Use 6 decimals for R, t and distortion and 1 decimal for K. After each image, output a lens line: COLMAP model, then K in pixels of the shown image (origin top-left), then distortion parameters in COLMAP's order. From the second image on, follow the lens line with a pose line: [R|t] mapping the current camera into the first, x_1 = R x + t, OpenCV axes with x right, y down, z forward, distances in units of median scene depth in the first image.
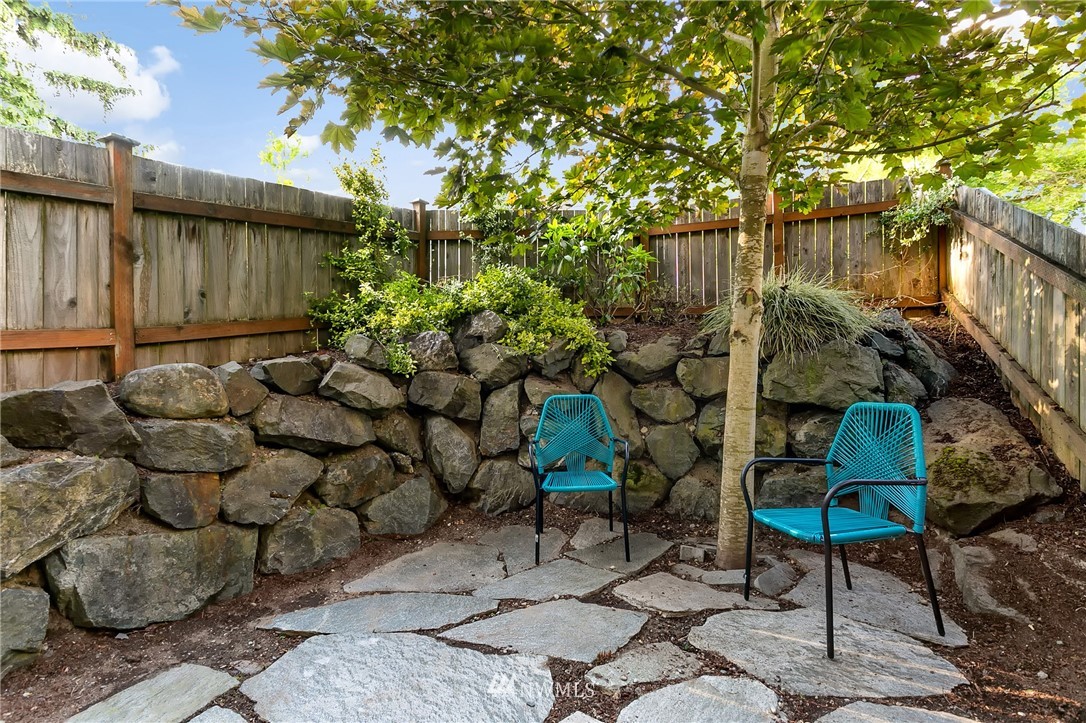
lens RADIAL K [[513.3, 0, 539.1], [0, 513.3, 360.6], [0, 0, 1]] dist [0.001690, 0.000118]
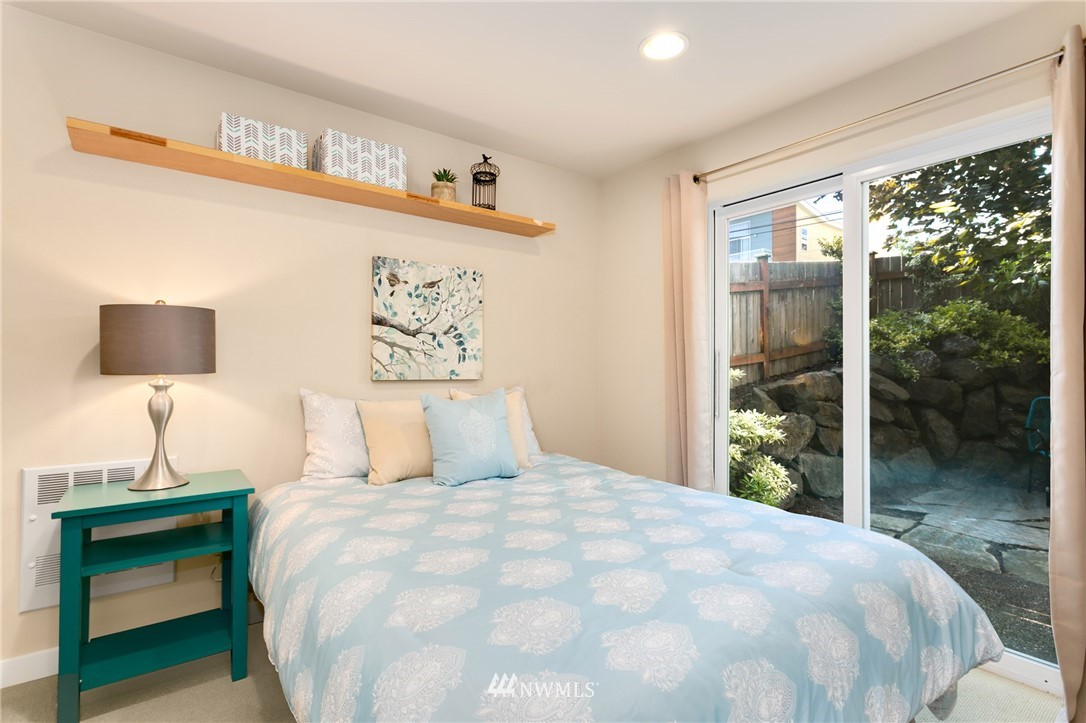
lens RADIAL K [[513.3, 0, 539.1], [0, 513.3, 360.6], [0, 0, 1]] dist [0.001690, 0.000118]
pose [[0.887964, 0.006518, -0.459866, -0.506818], [-0.008457, 0.999962, -0.002156, -0.015640], [0.459835, 0.005804, 0.887986, -0.825489]]
